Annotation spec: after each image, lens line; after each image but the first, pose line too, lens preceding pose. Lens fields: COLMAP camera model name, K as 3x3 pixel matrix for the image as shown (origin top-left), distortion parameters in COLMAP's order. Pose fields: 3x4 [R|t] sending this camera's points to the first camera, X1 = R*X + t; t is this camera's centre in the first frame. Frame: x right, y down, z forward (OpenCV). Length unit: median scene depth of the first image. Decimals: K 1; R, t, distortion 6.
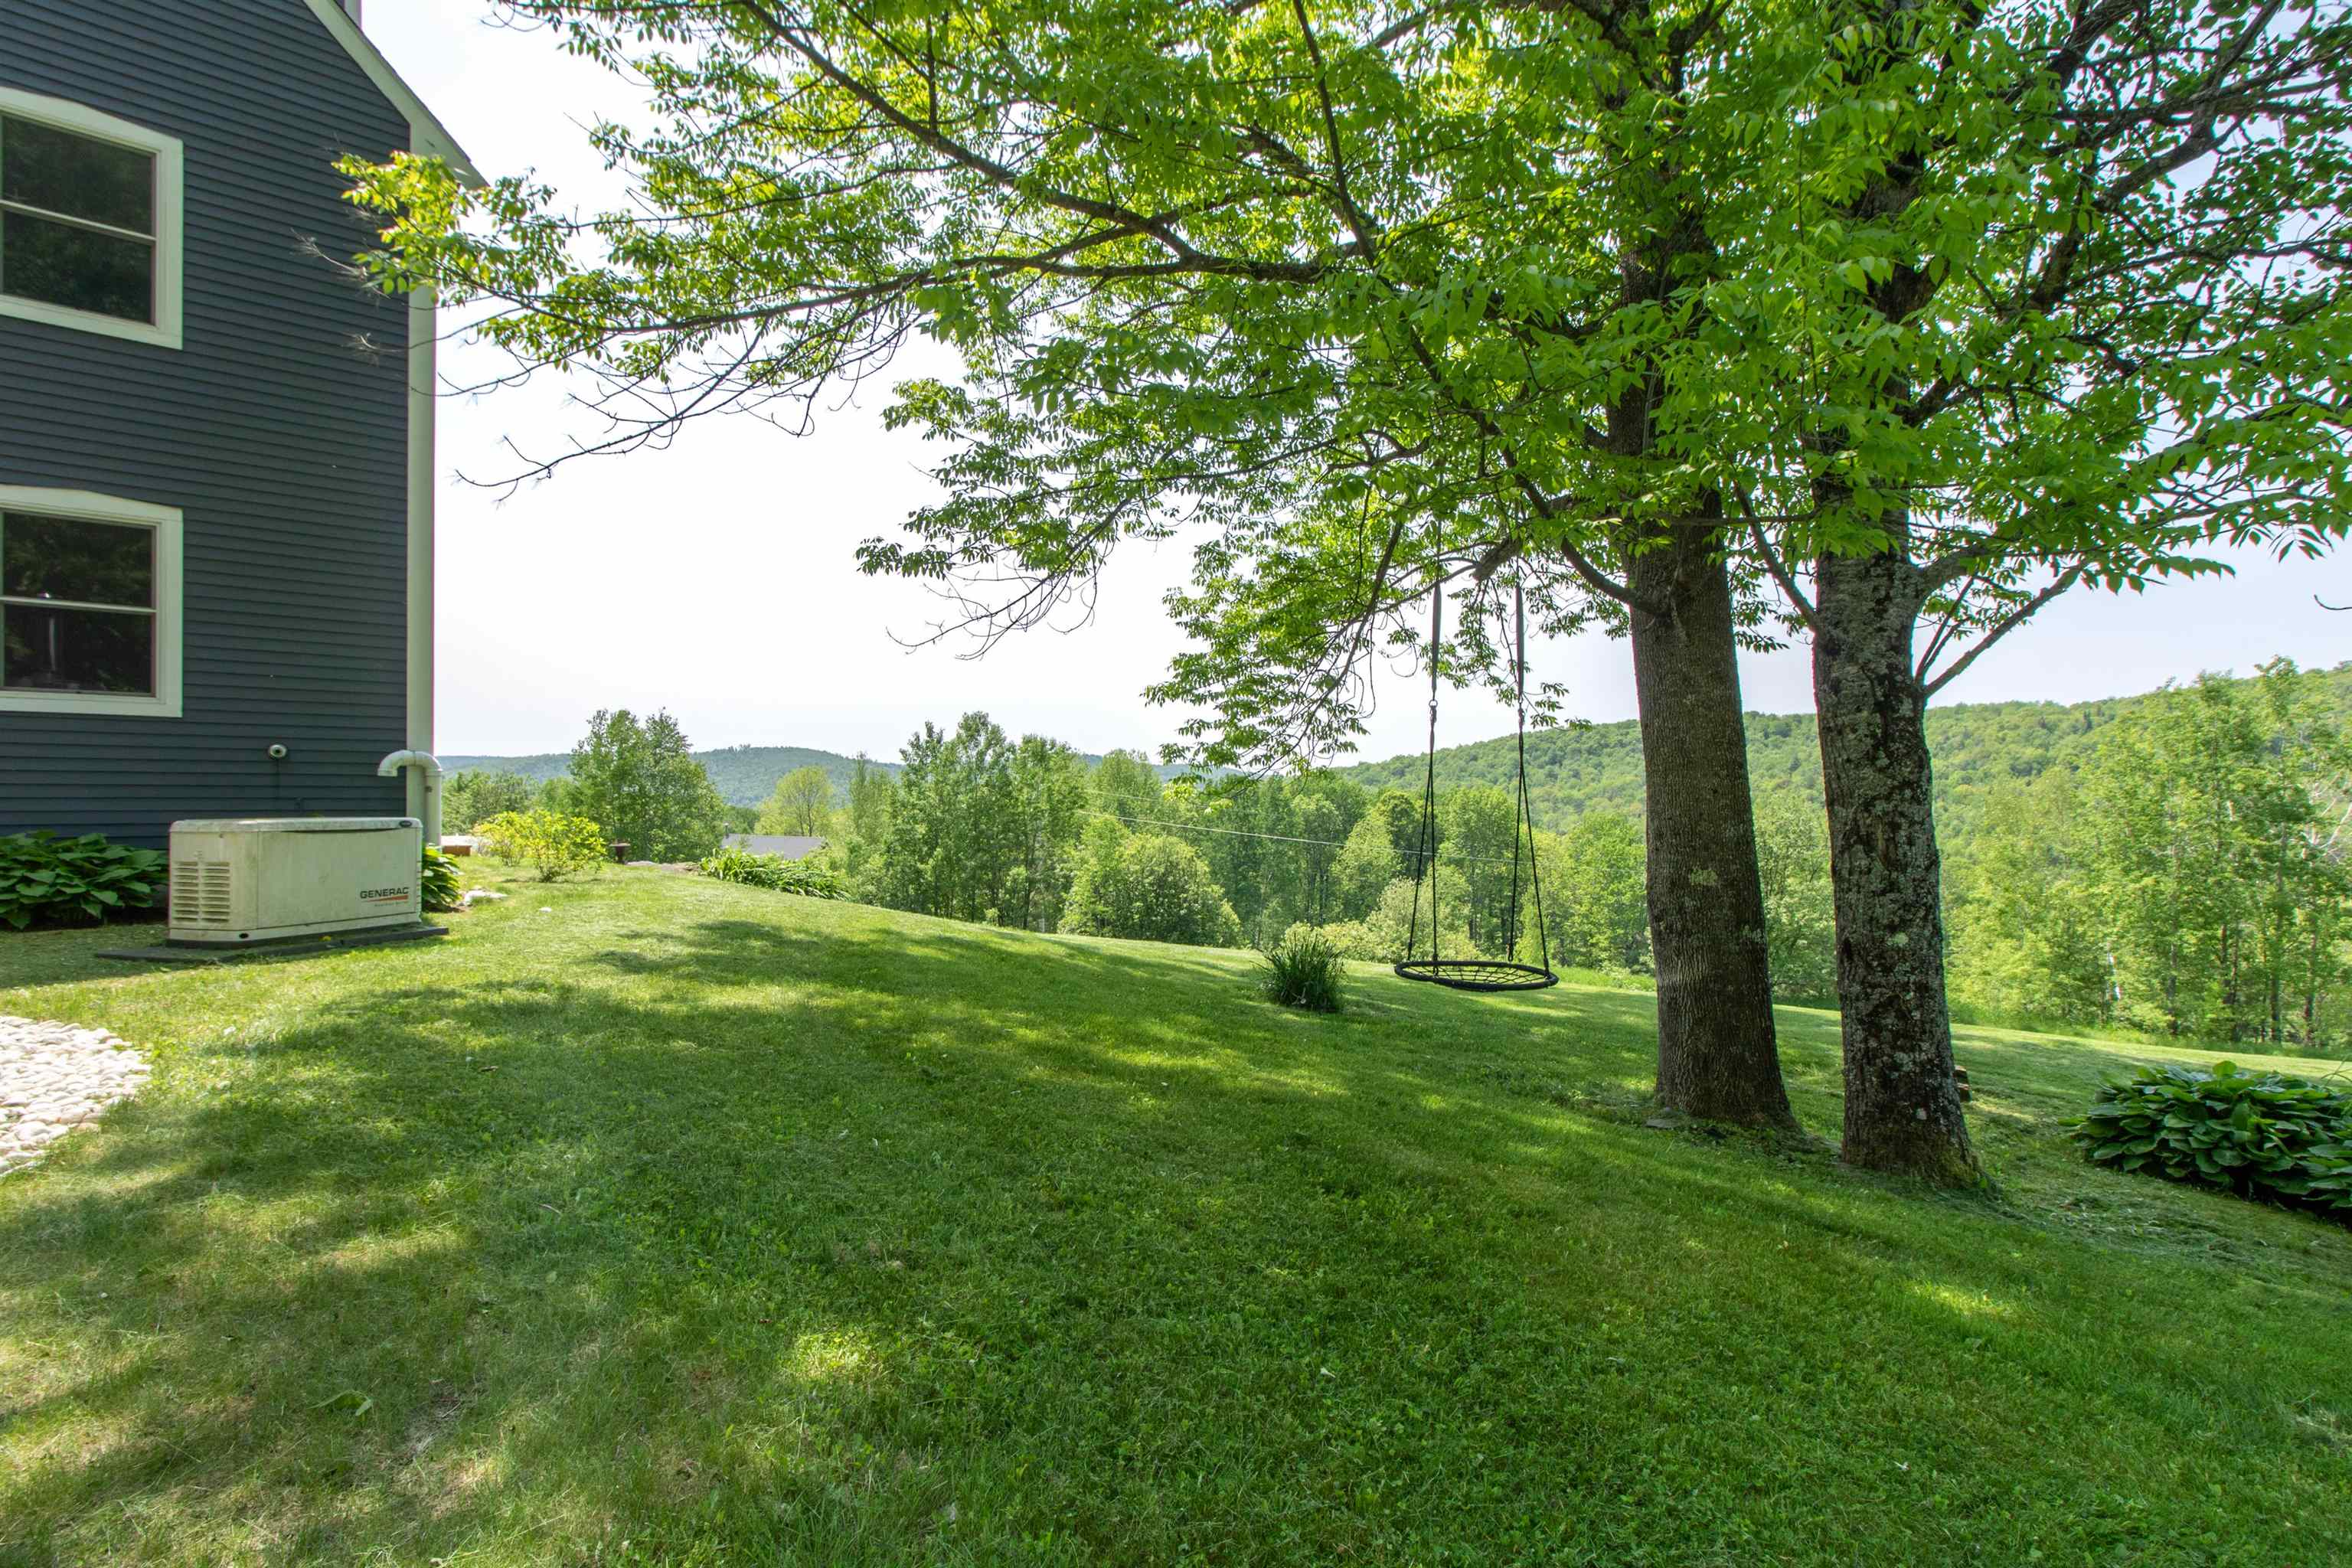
lens RADIAL K [[1071.7, 0, 1176.0], [0, 1071.7, 784.0], [0, 0, 1]] dist [0.001571, -0.000335]
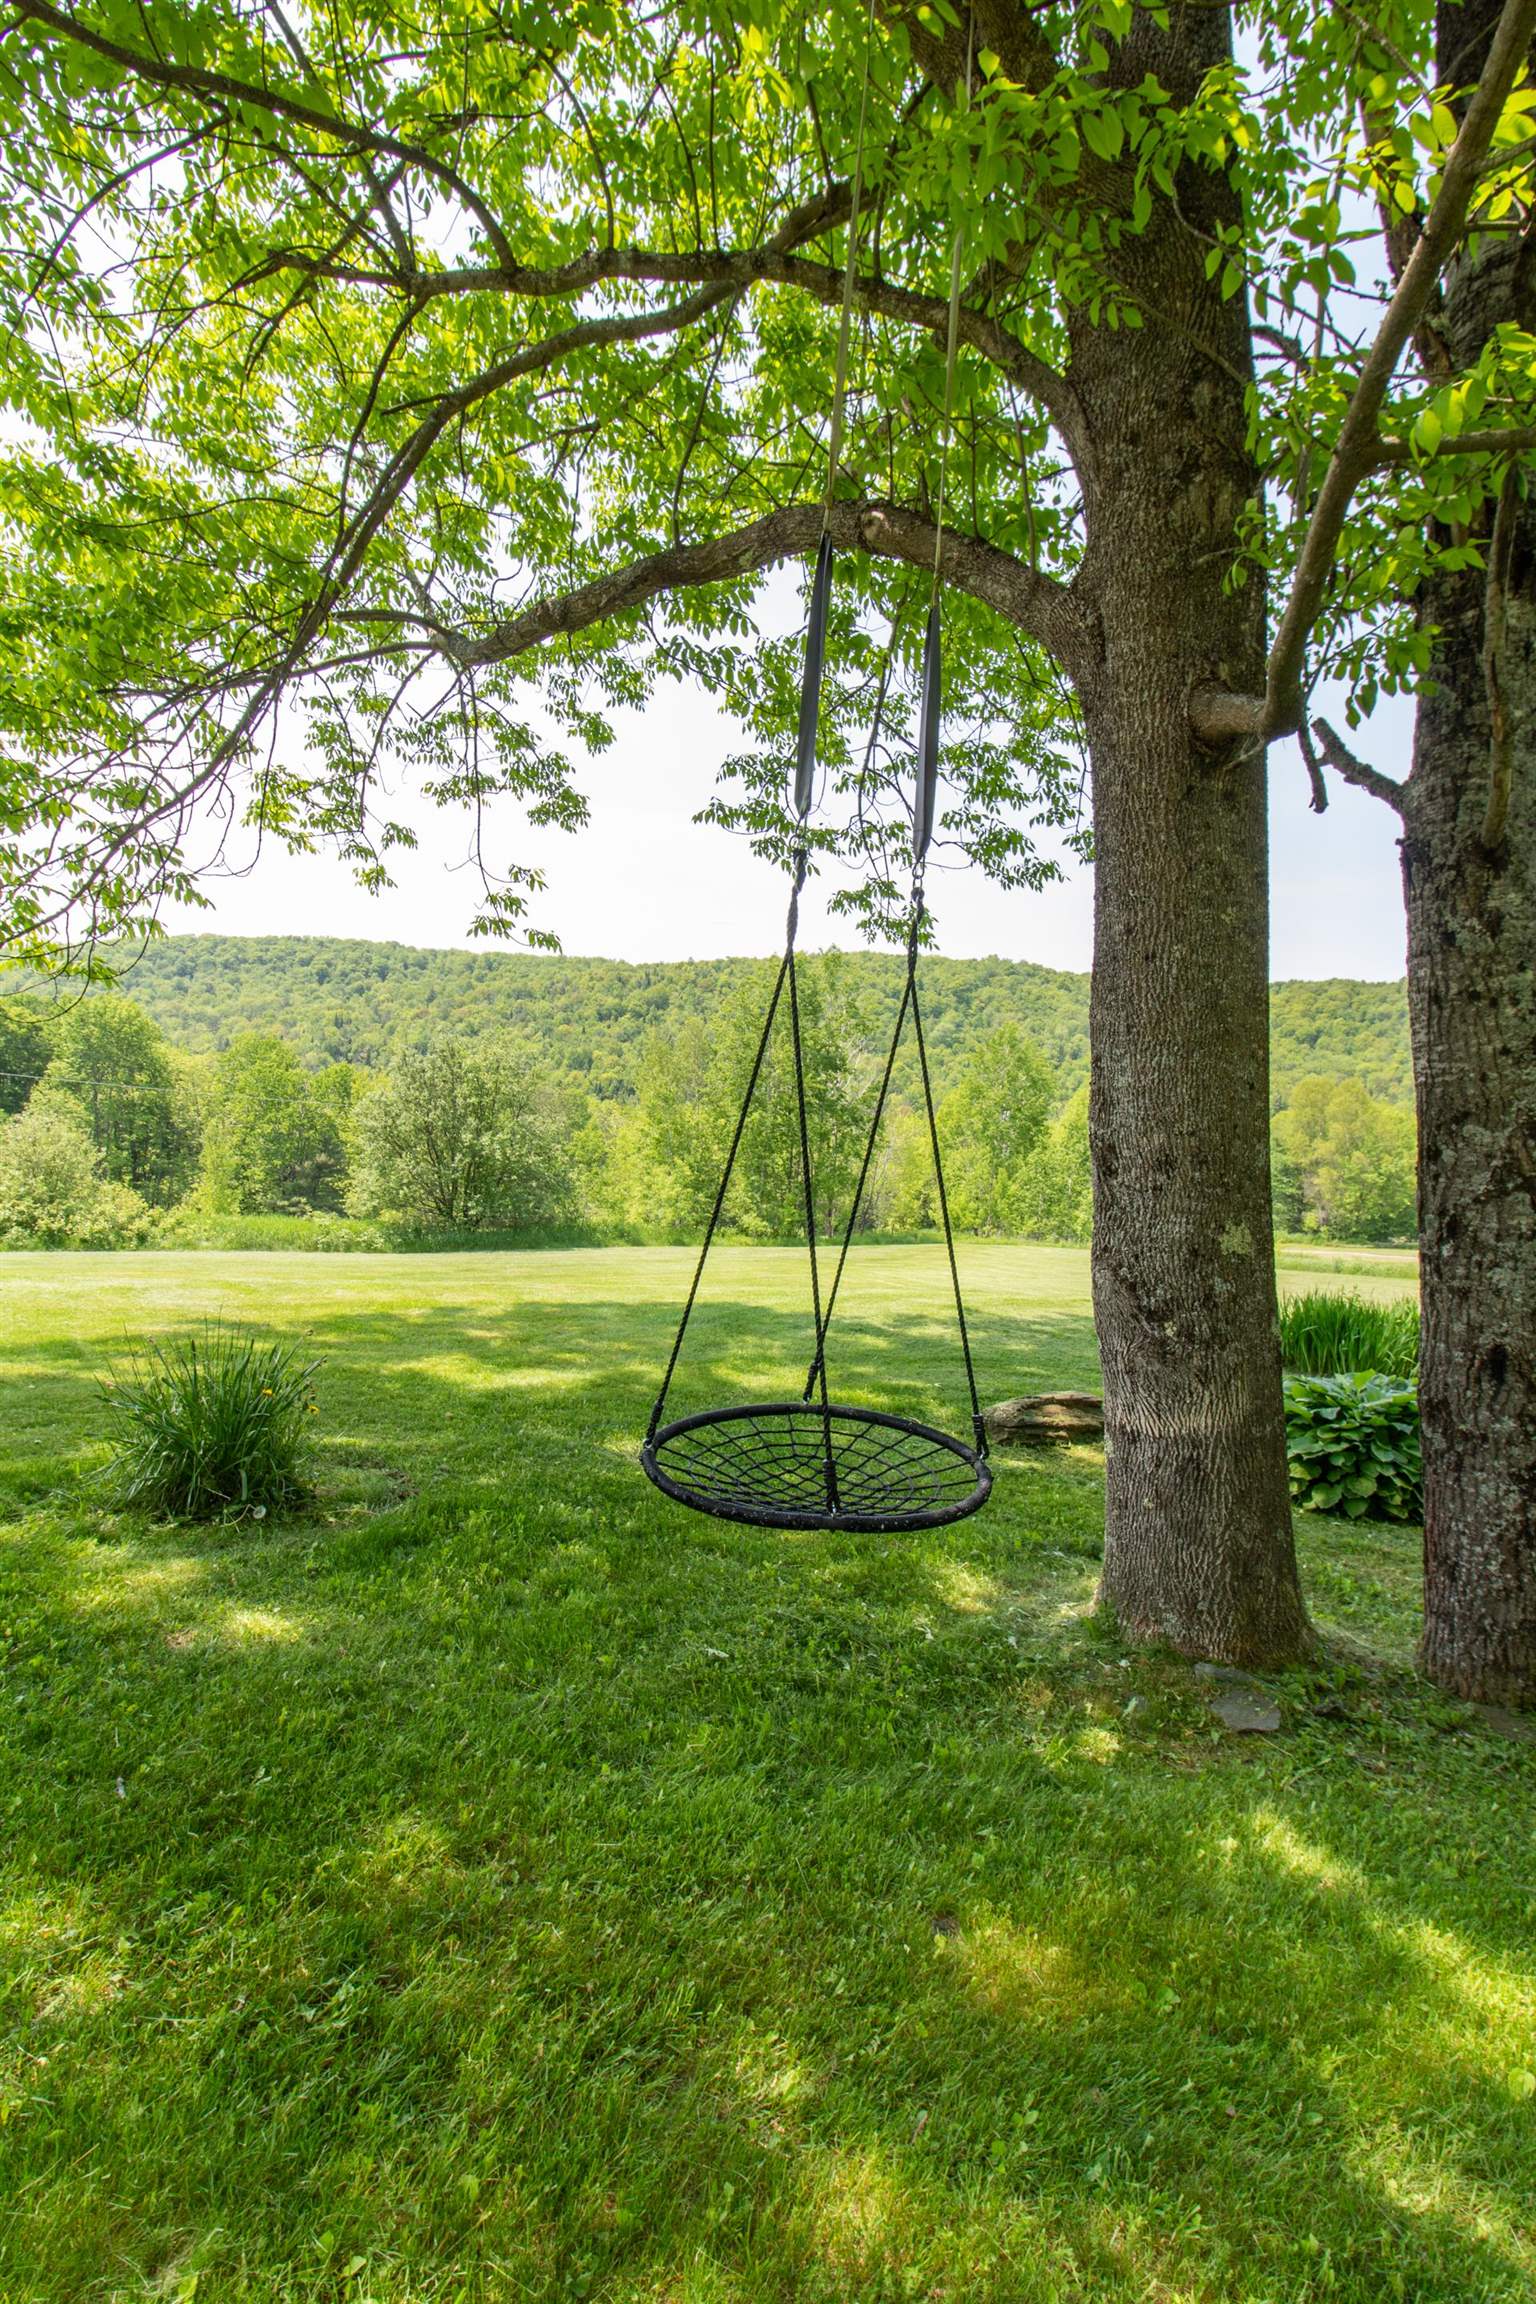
lens RADIAL K [[1049.9, 0, 731.8], [0, 1049.9, 1143.8], [0, 0, 1]] dist [0.001571, -0.000335]
pose [[0.663001, -0.032316, 0.747920, -0.021656], [-0.067349, 0.992442, 0.102583, -0.000310], [-0.745582, -0.118385, 0.655814, 0.193713]]
